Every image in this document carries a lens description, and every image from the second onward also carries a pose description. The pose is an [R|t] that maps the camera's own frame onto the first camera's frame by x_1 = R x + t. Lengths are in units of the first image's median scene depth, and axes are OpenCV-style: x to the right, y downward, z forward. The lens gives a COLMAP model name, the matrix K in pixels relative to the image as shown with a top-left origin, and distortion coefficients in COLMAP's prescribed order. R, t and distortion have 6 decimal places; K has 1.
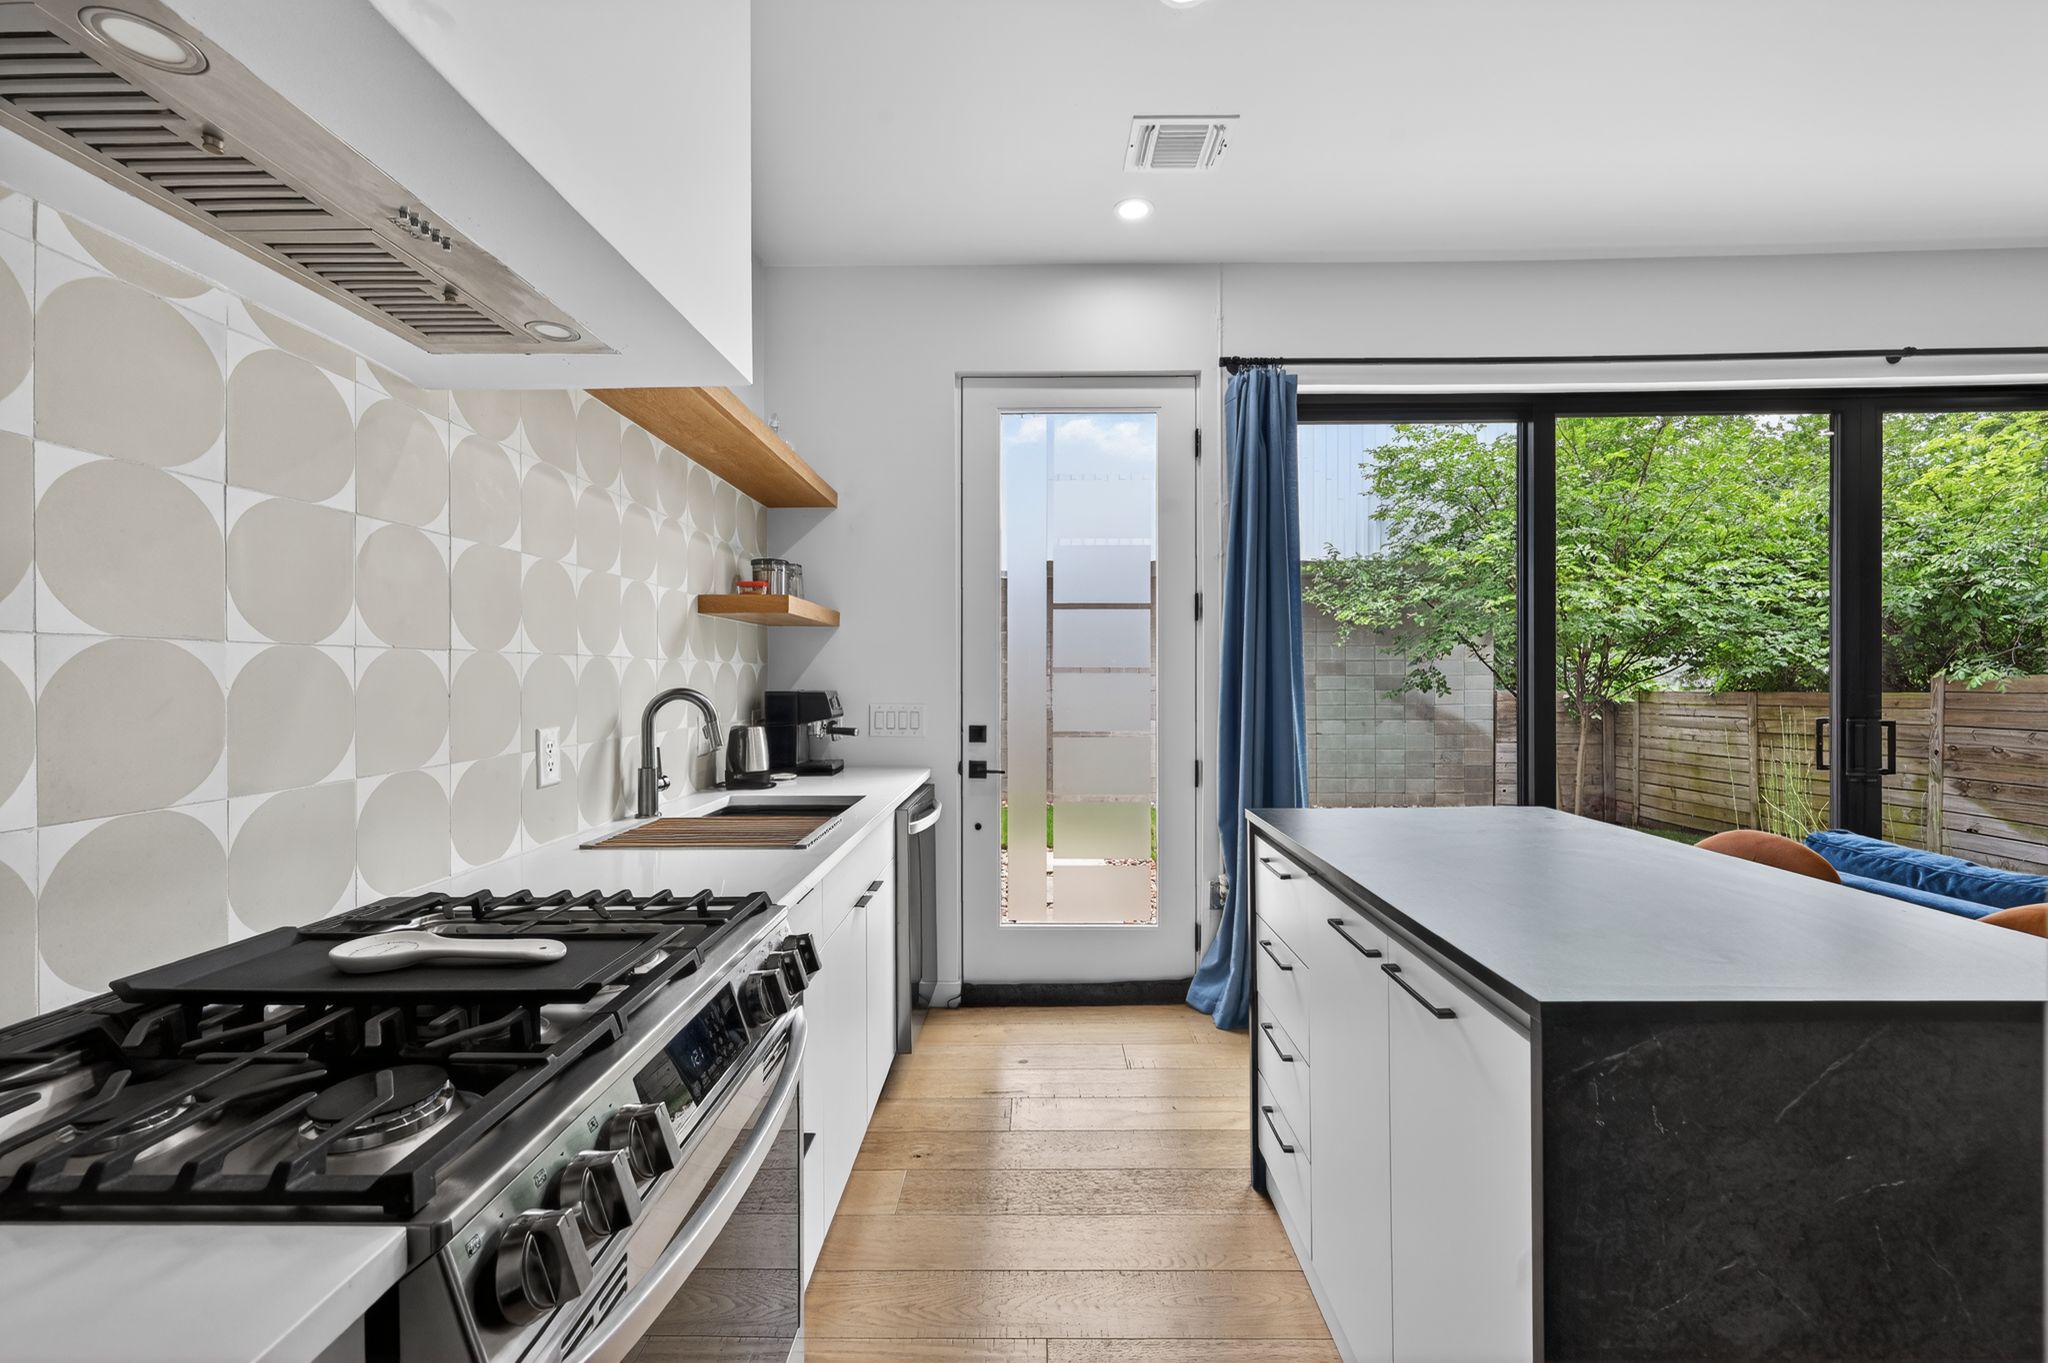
lens RADIAL K [[828.8, 0, 1021.3], [0, 828.8, 681.4], [0, 0, 1]] dist [0.002364, -0.000028]
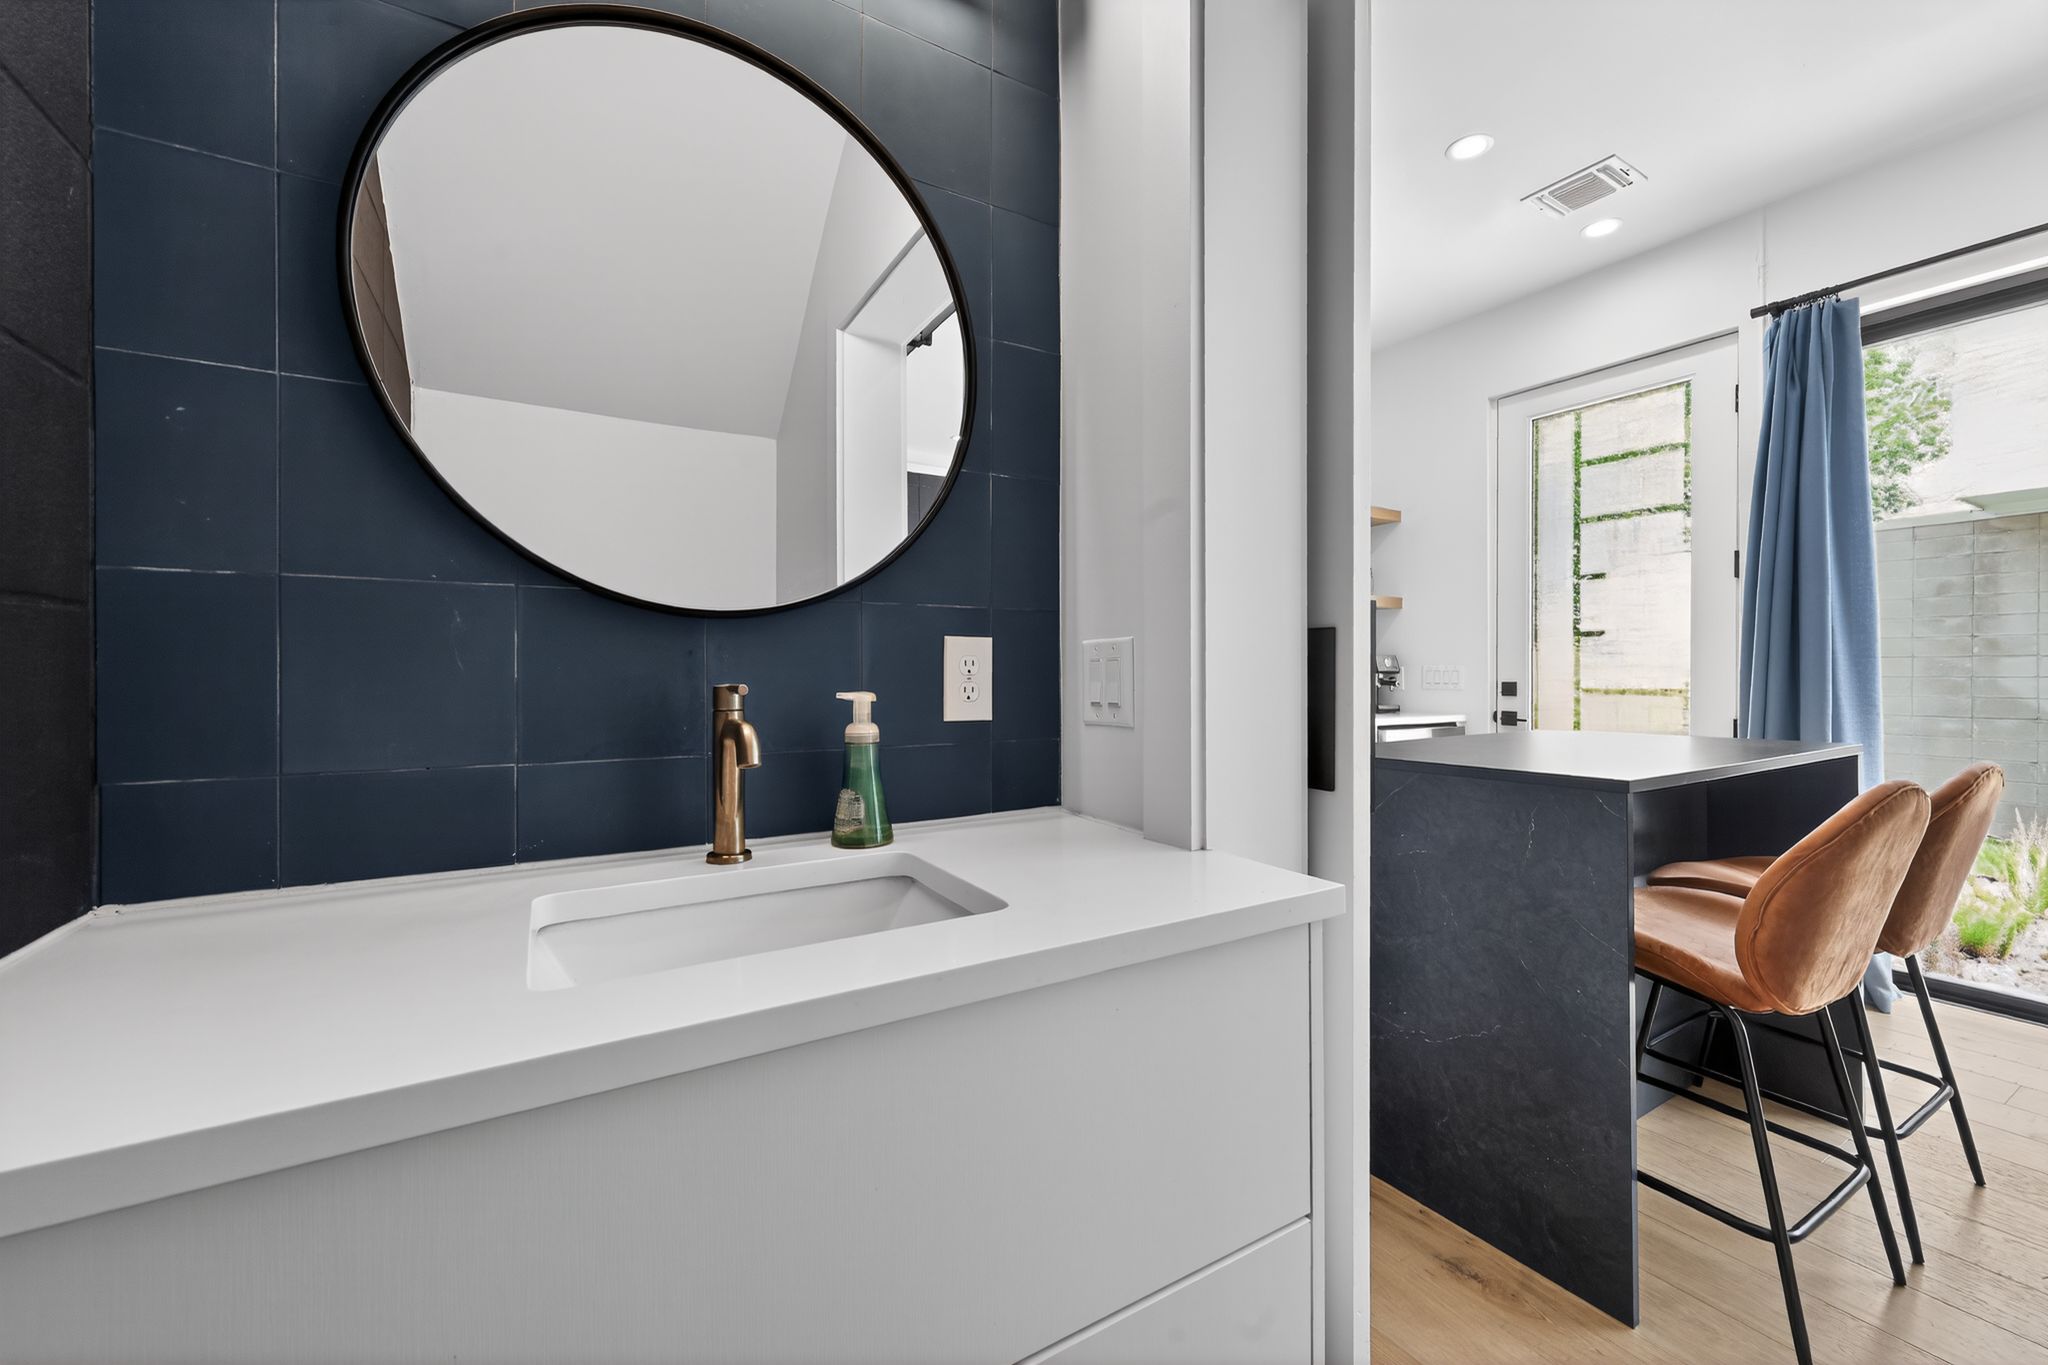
lens RADIAL K [[816.0, 0, 1018.6], [0, 816.0, 672.1], [0, 0, 1]] dist [0.010680, 0.000218]
pose [[0.522065, -0.000056, -0.852906, 0.602929], [-0.004423, 0.999986, -0.002773, 0.045419], [0.852894, 0.005220, 0.522057, -0.244023]]
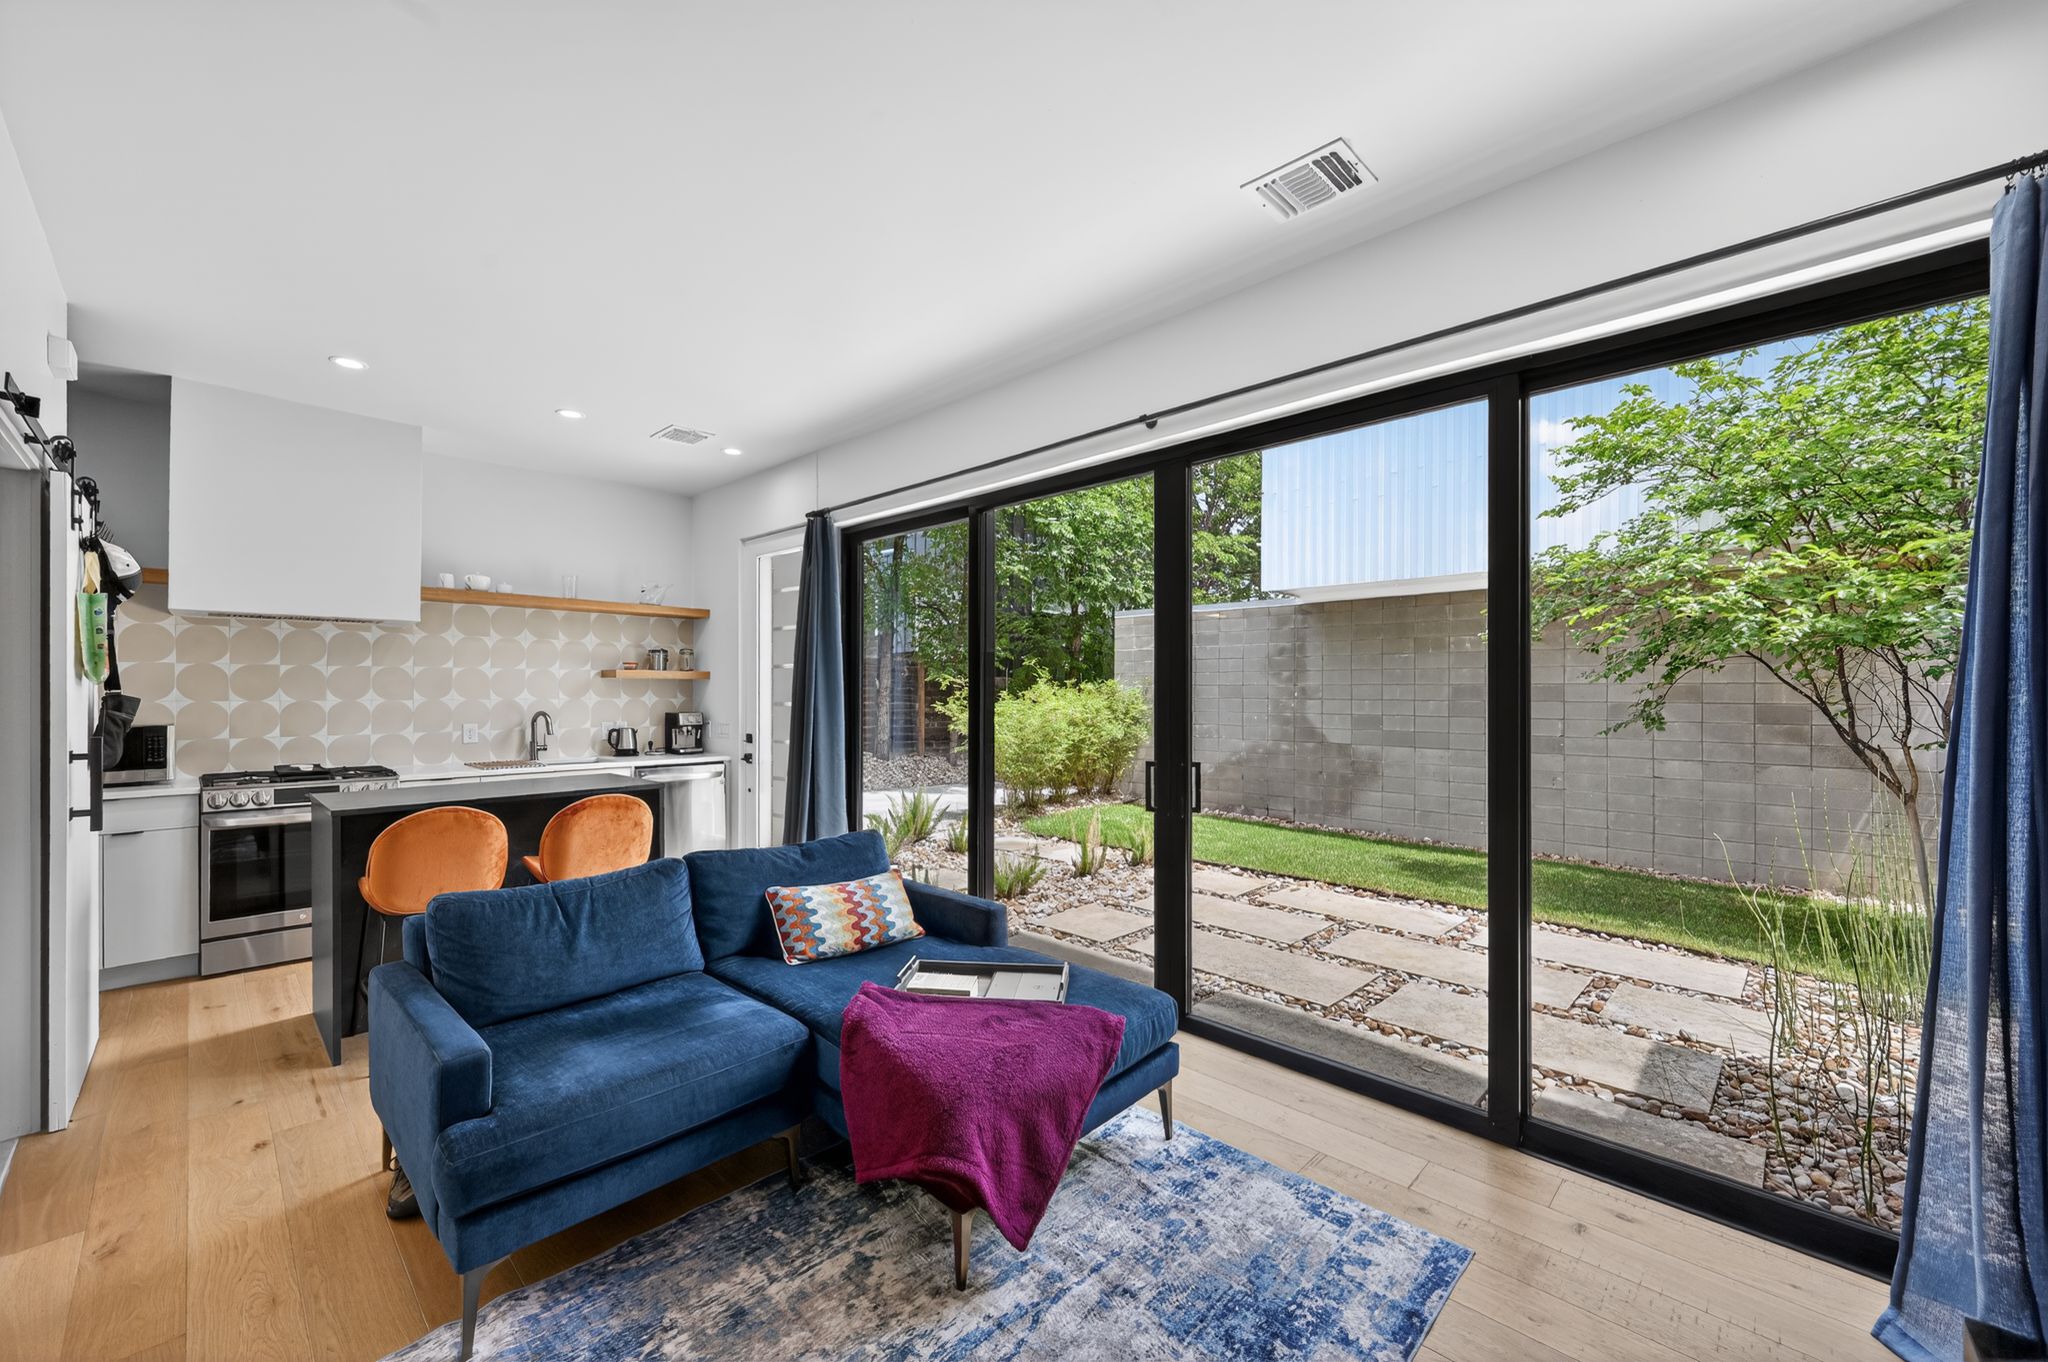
lens RADIAL K [[828.7, 0, 1026.9], [0, 828.7, 696.0], [0, 0, 1]] dist [-0.000833, 0.000005]
pose [[0.727204, 0.005900, -0.686396, 1.633271], [-0.006592, 0.999977, 0.001612, -0.035044], [0.686390, 0.003352, 0.727226, 0.109587]]
